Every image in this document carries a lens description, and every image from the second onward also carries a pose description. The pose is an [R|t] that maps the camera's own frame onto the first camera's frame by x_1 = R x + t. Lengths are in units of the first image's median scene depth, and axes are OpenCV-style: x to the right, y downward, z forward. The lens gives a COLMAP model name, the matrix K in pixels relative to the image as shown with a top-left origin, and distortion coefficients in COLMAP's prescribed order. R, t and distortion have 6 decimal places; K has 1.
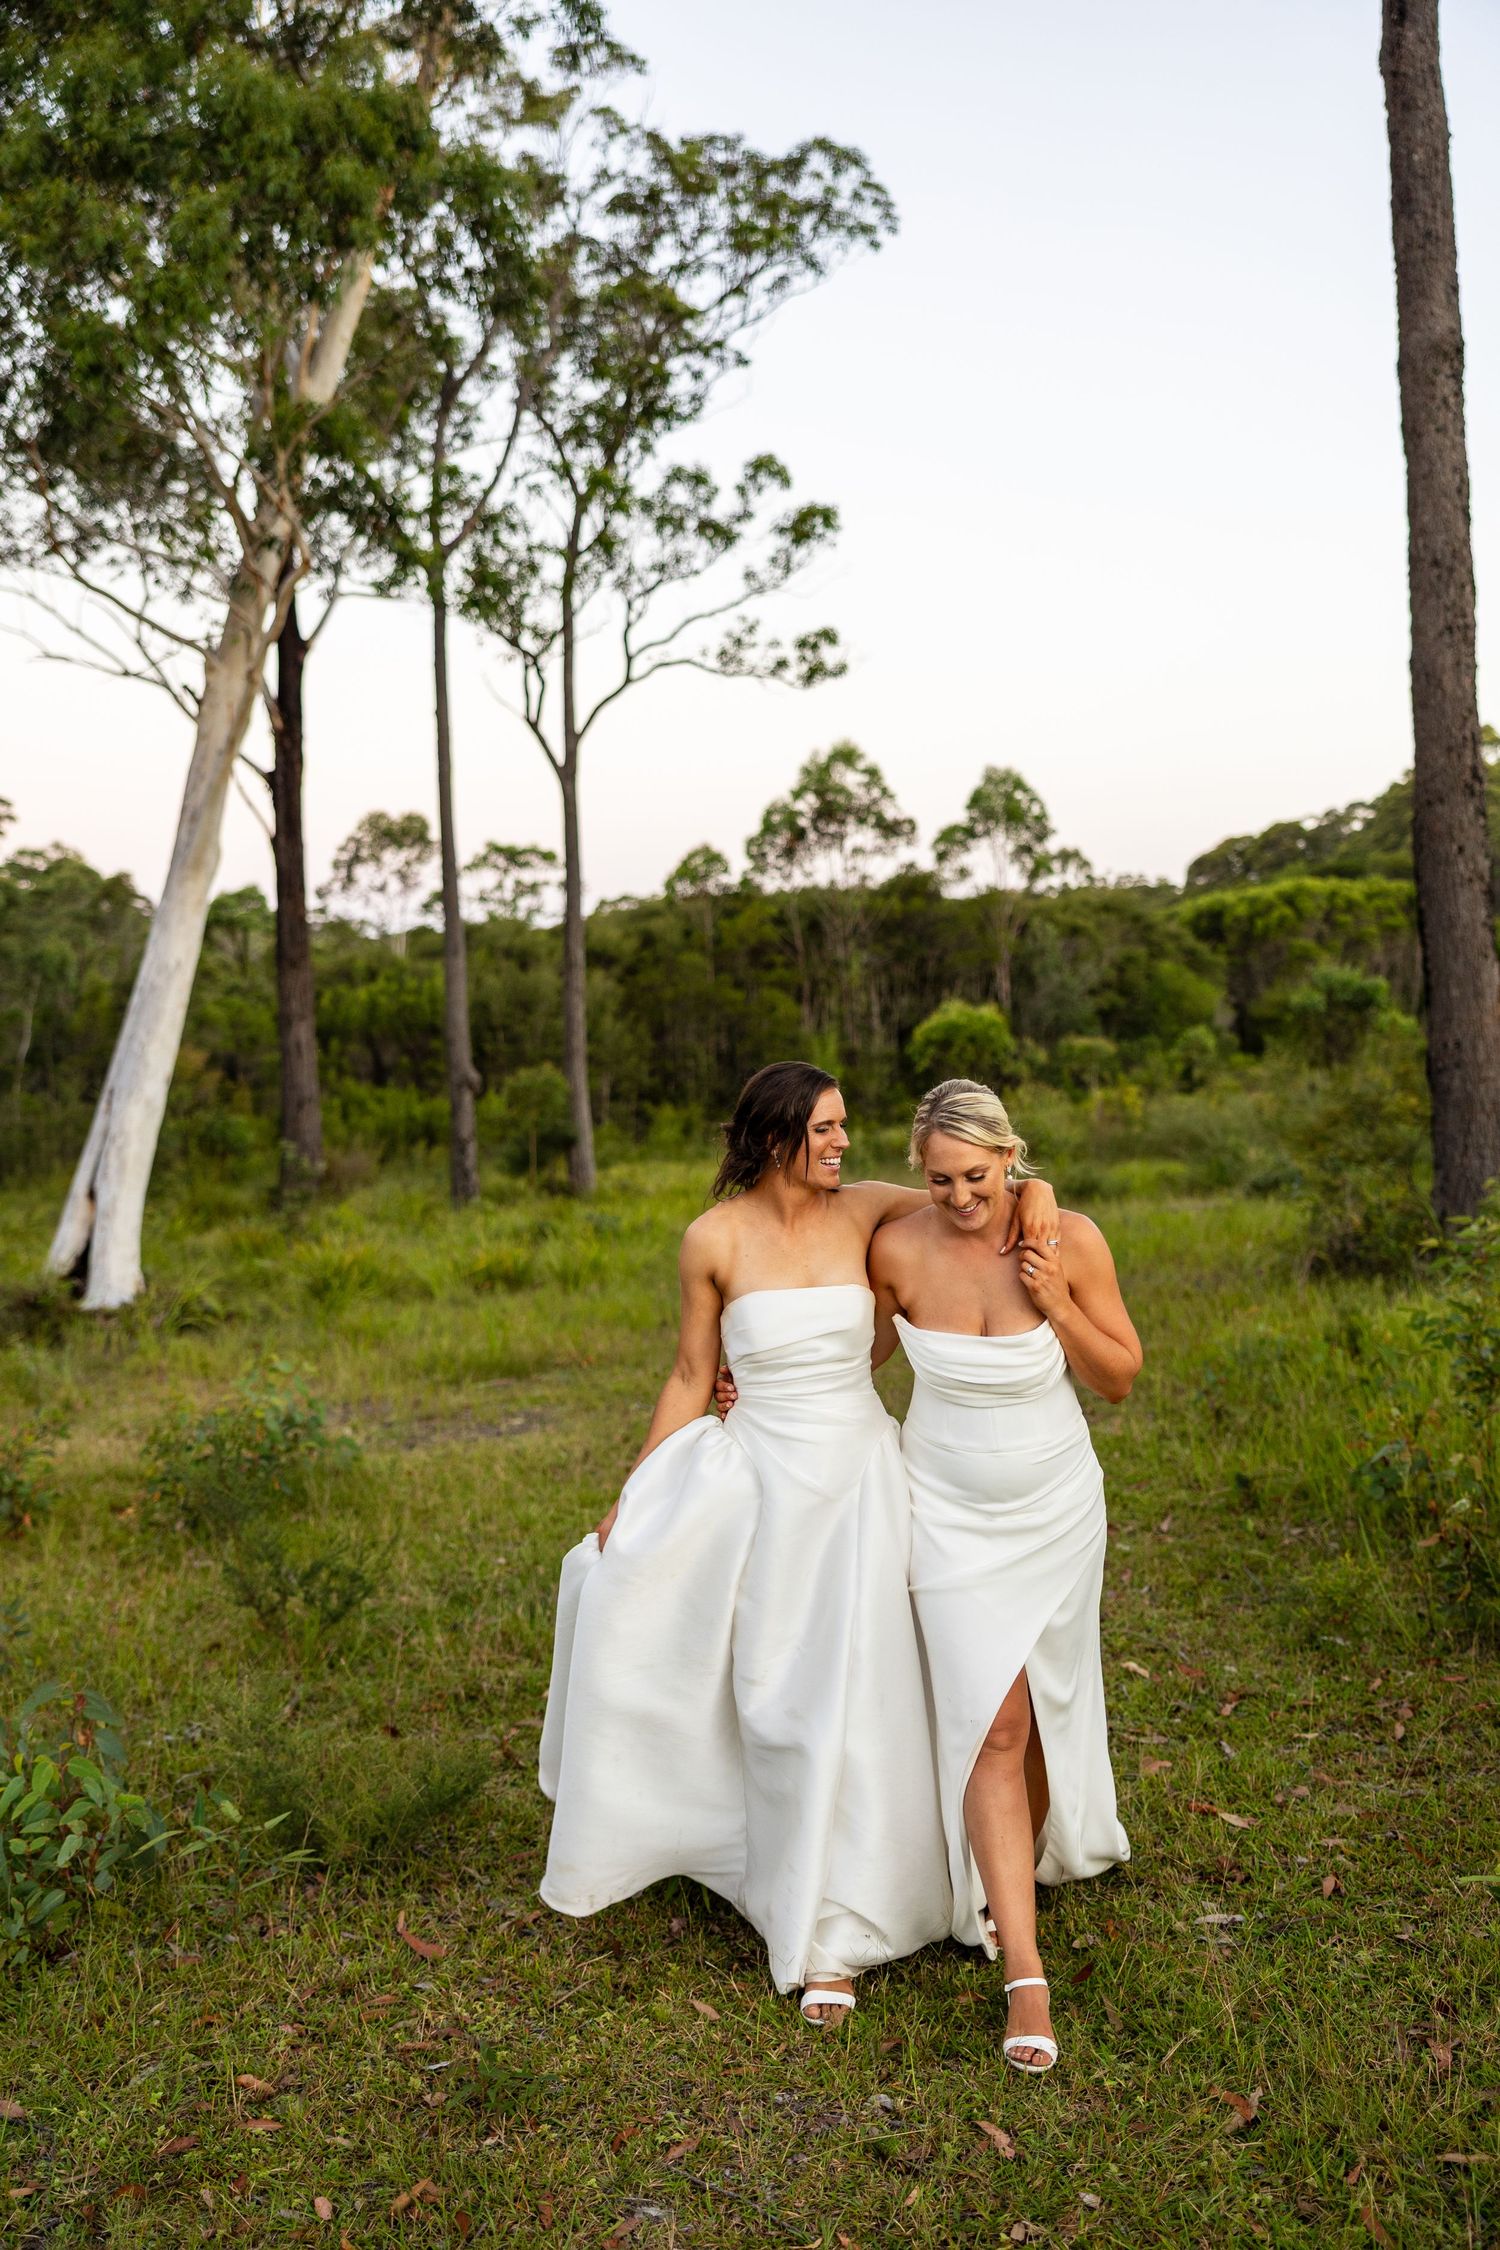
lens RADIAL K [[2175.0, 0, 755.5], [0, 2175.0, 1122.5], [0, 0, 1]] dist [0.032351, -0.071987]
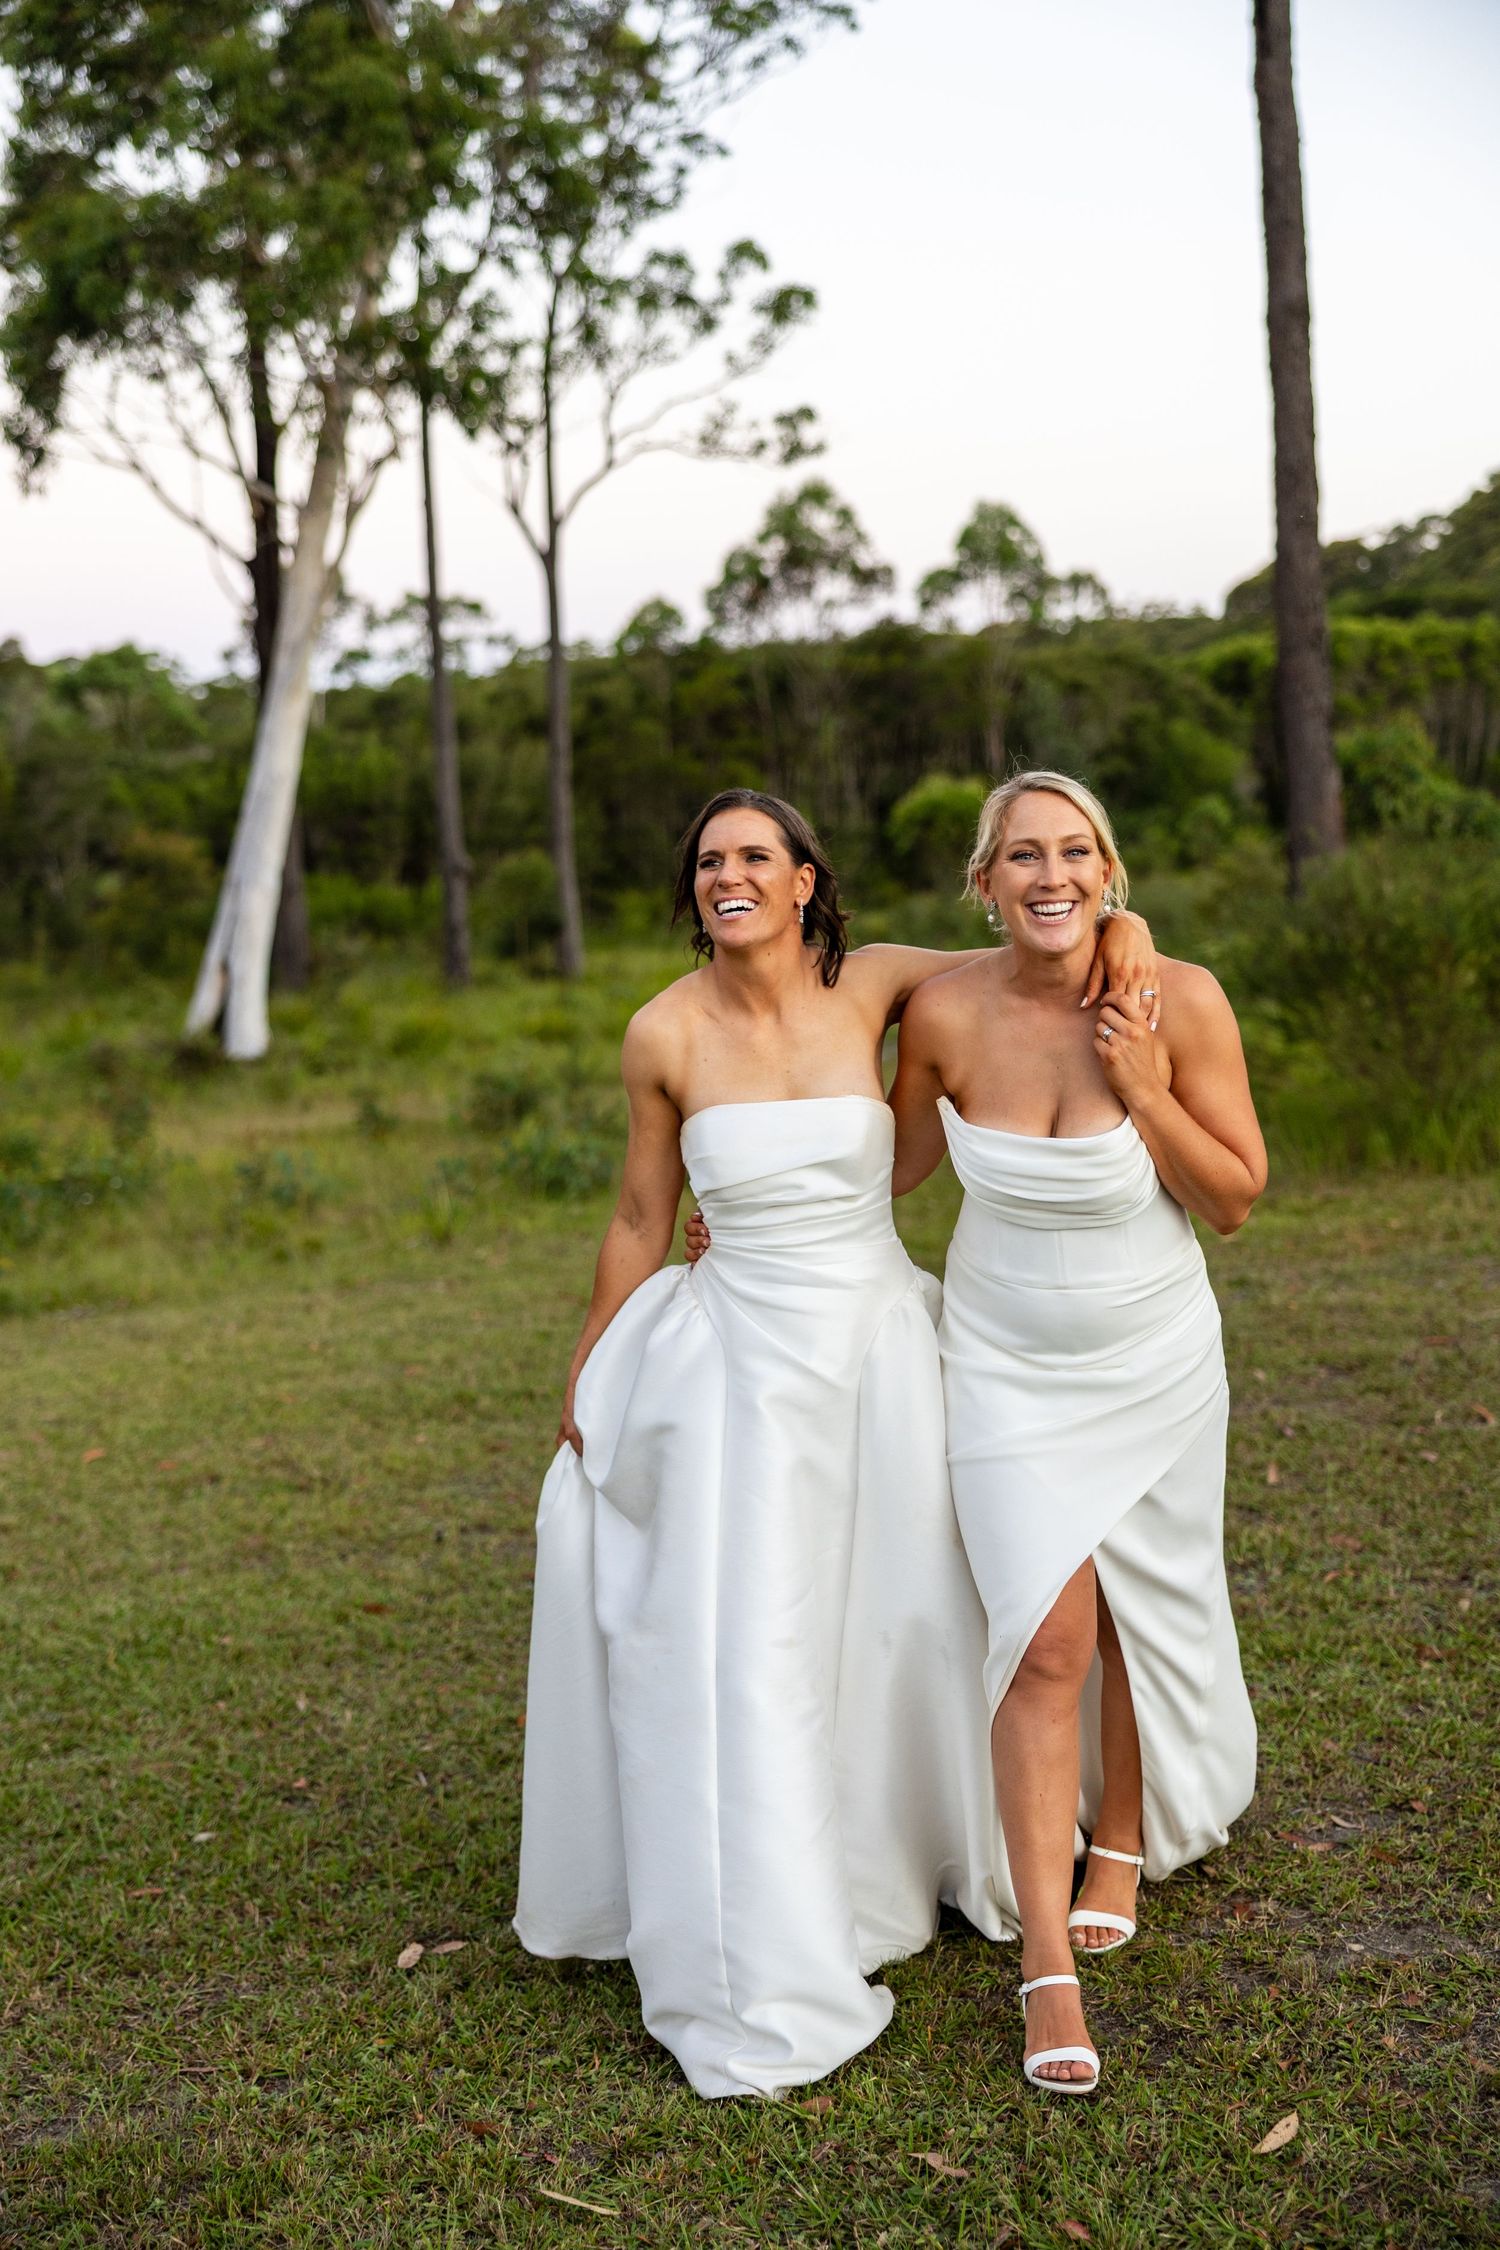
lens RADIAL K [[2696.6, 0, 750.0], [0, 2696.6, 1125.0], [0, 0, 1]] dist [-0.005172, 0.000694]
pose [[0.999758, -0.010892, 0.019089, -0.009326], [0.009361, 0.996867, 0.078536, 0.001369], [-0.019884, -0.078338, 0.996729, -0.117736]]
